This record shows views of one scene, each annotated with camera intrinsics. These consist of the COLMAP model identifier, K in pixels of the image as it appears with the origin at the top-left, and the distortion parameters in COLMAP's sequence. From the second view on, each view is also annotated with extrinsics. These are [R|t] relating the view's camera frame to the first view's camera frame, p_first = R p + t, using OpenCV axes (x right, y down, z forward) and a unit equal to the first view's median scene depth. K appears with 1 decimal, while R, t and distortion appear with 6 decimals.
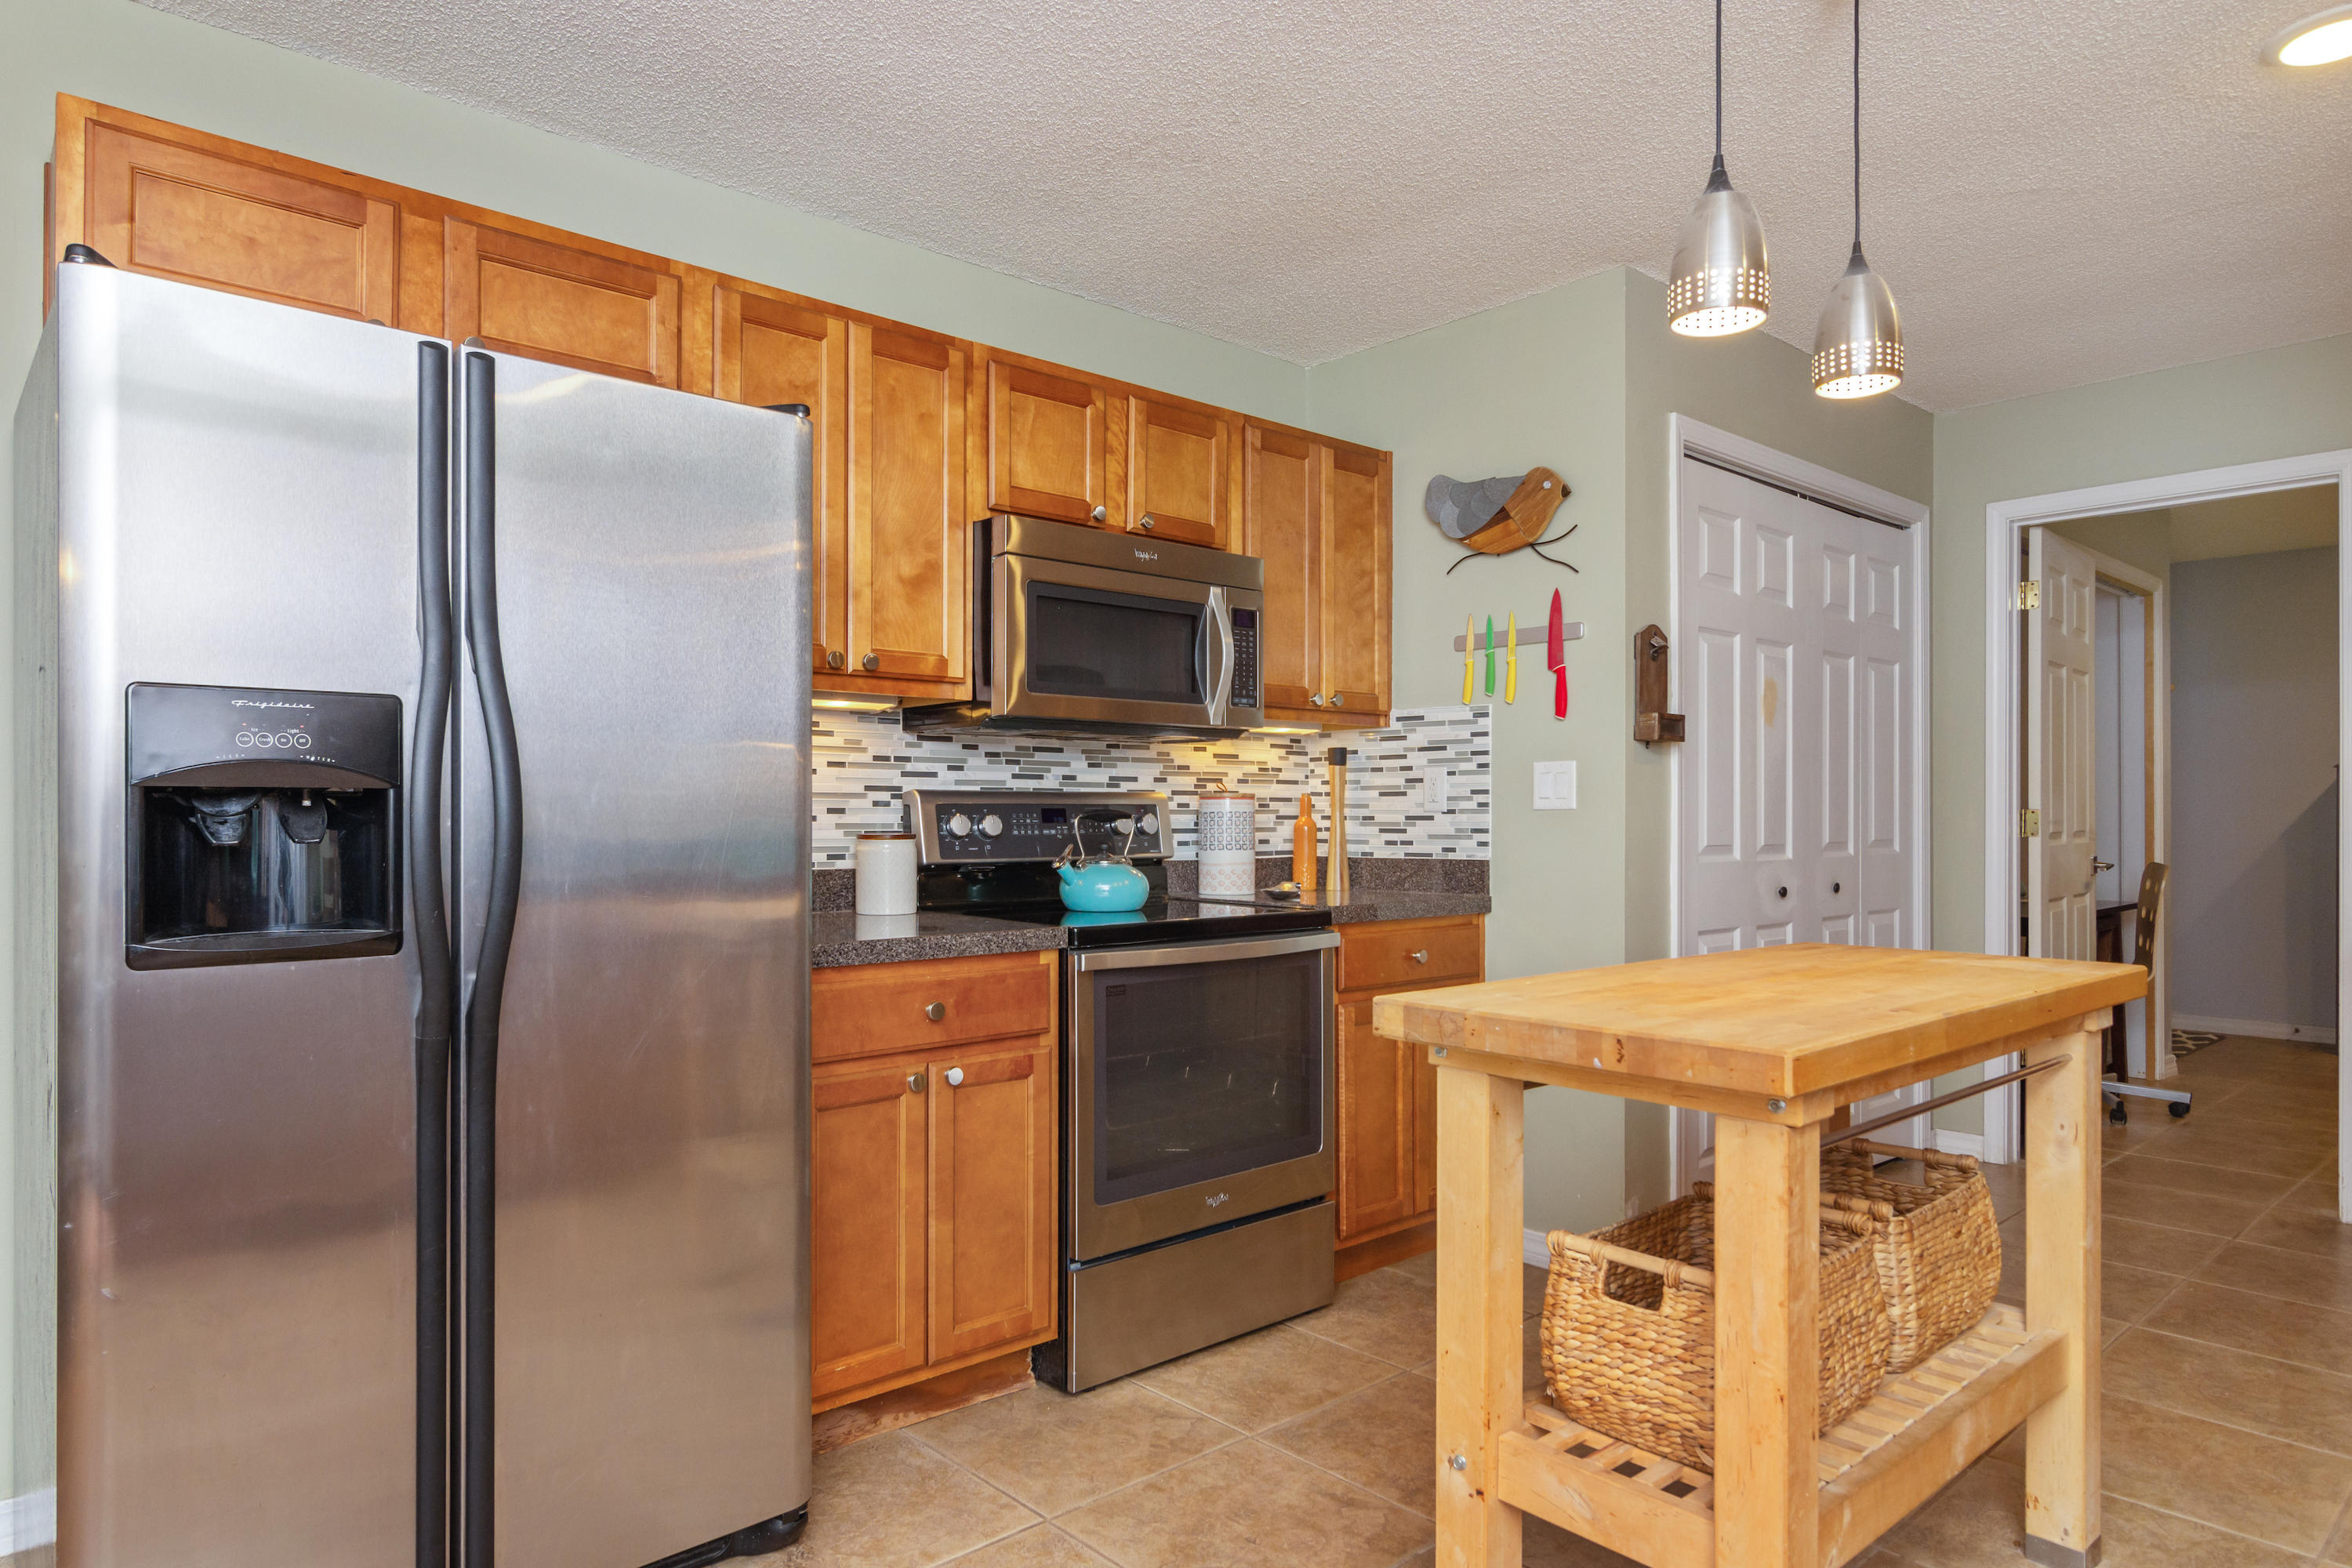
lens RADIAL K [[1379.3, 0, 1177.5], [0, 1379.3, 799.8], [0, 0, 1]] dist [-0.002945, -0.000608]
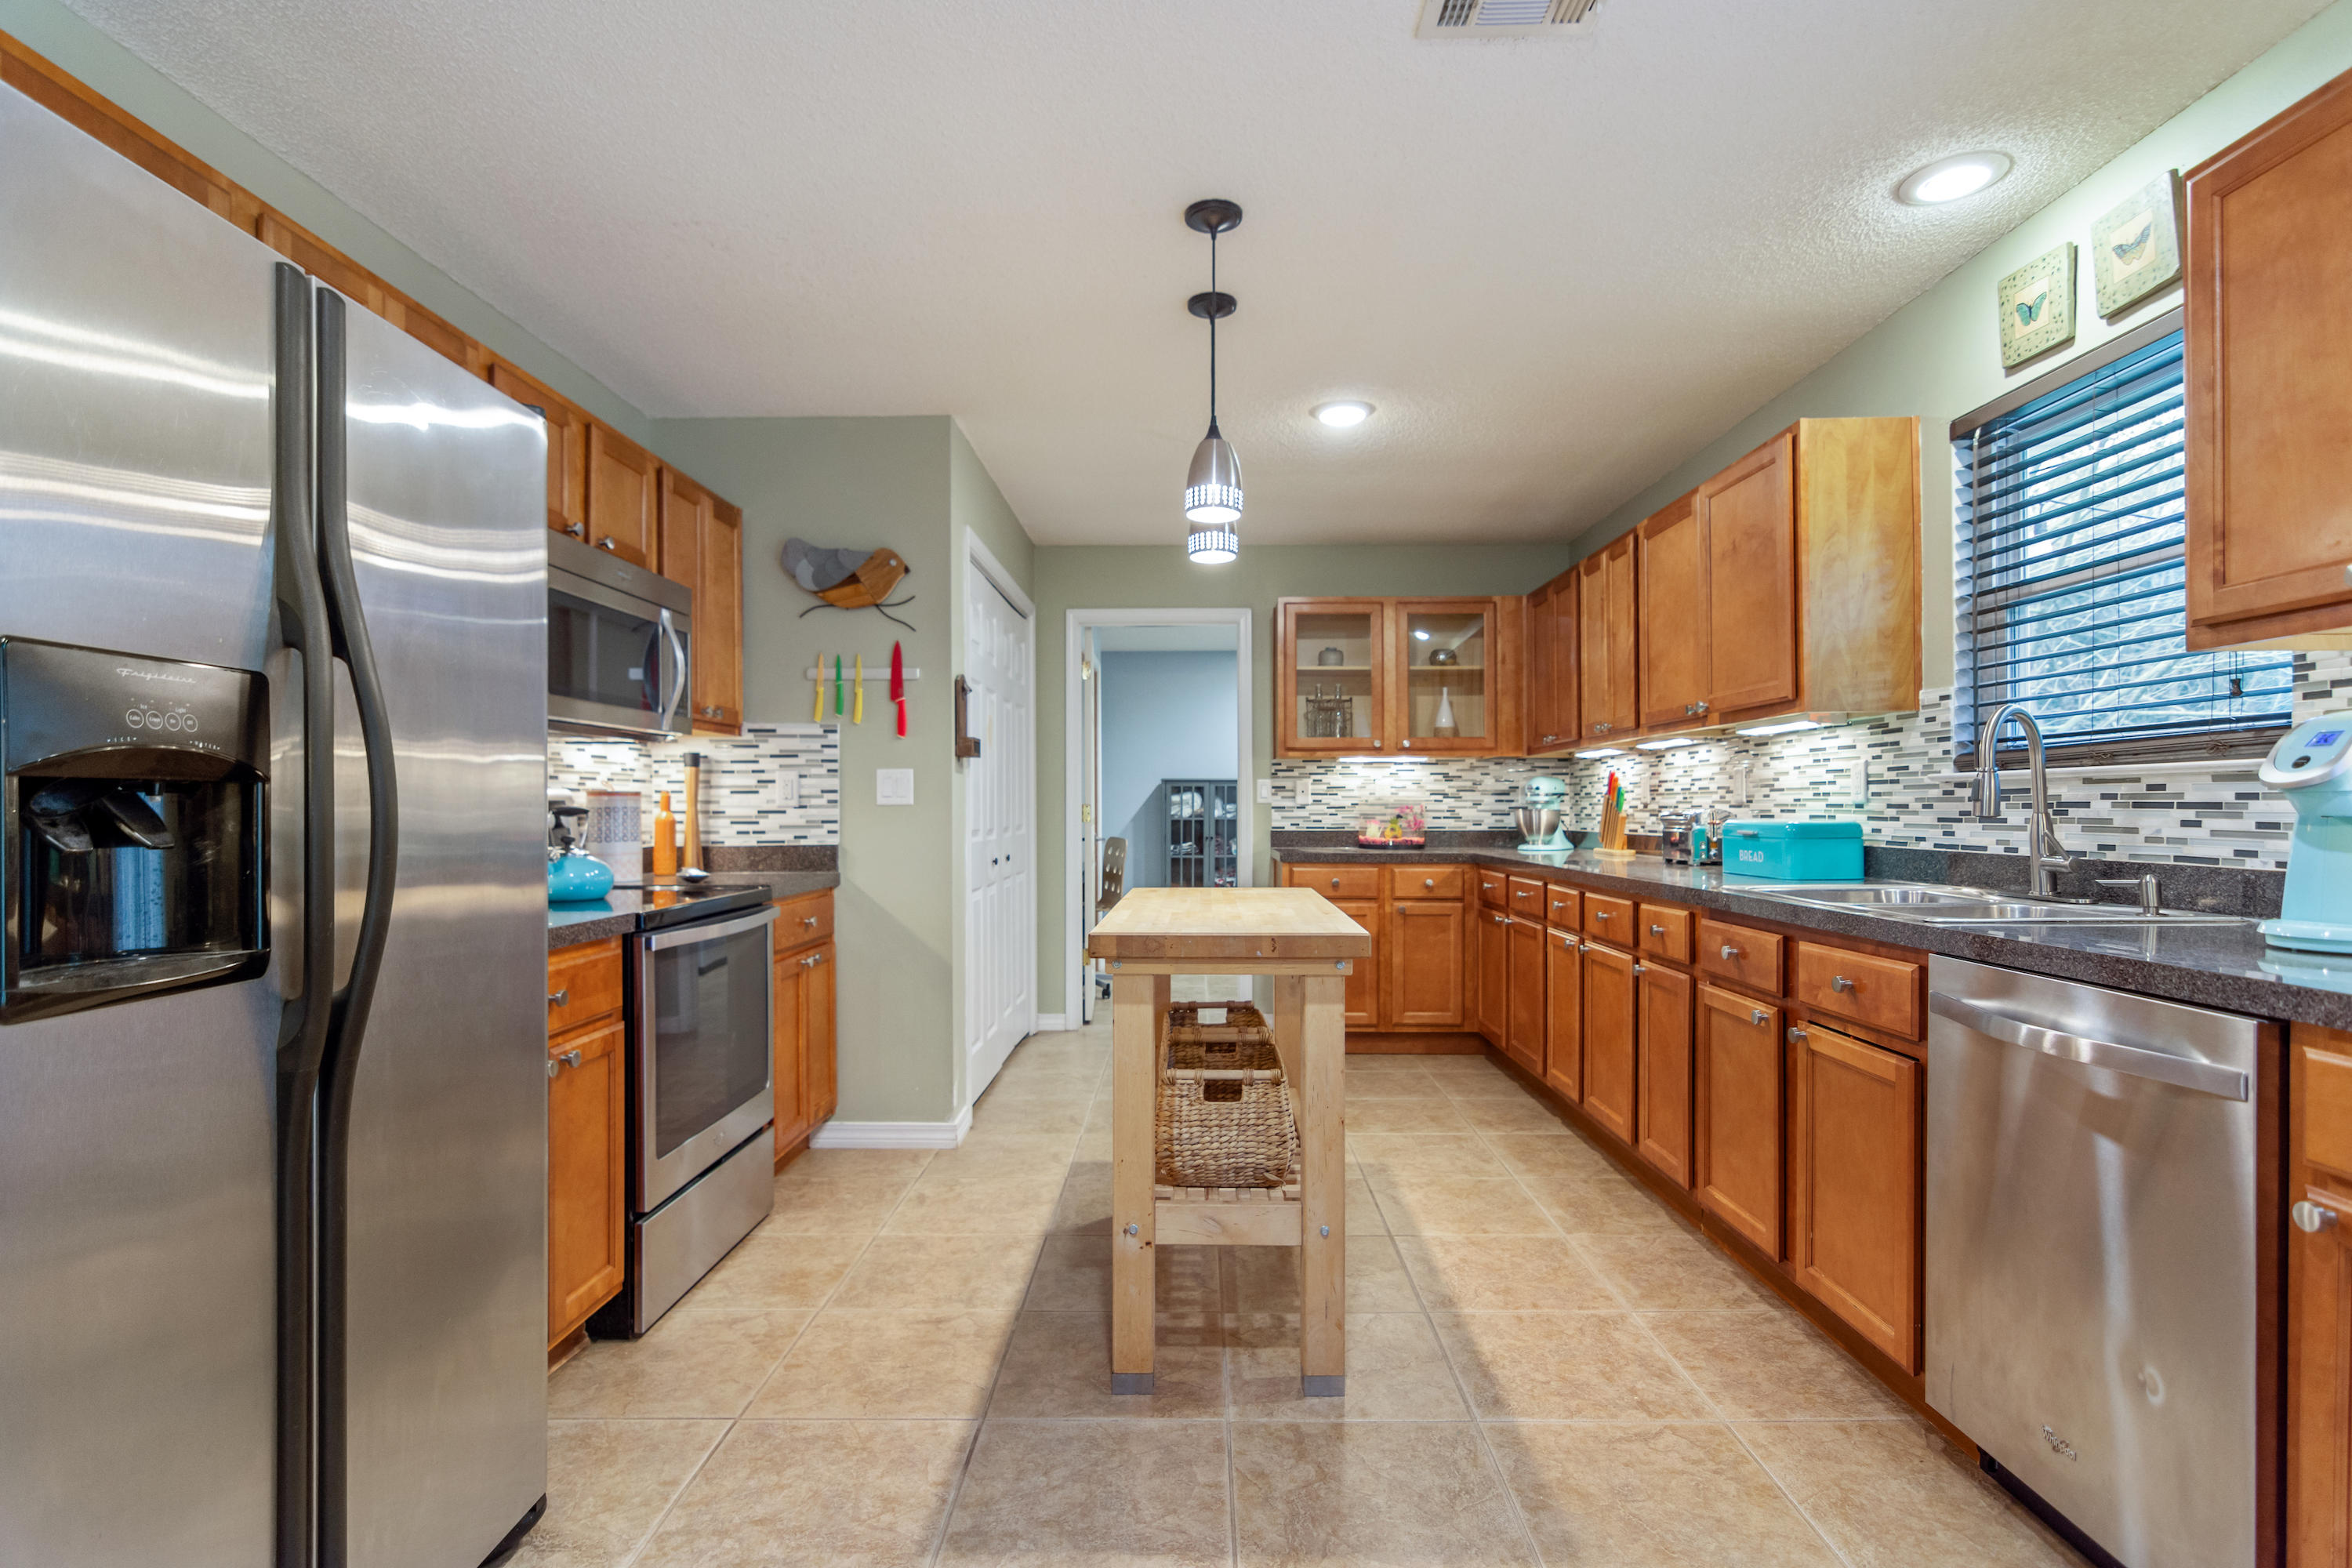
lens RADIAL K [[1125.8, 0, 1179.8], [0, 1125.8, 796.9], [0, 0, 1]] dist [-0.003785, 0.002835]
pose [[0.675315, 0.005239, 0.737510, -0.335608], [-0.005726, 0.999982, -0.001861, -0.000660], [-0.737507, -0.002966, 0.675333, 0.054549]]
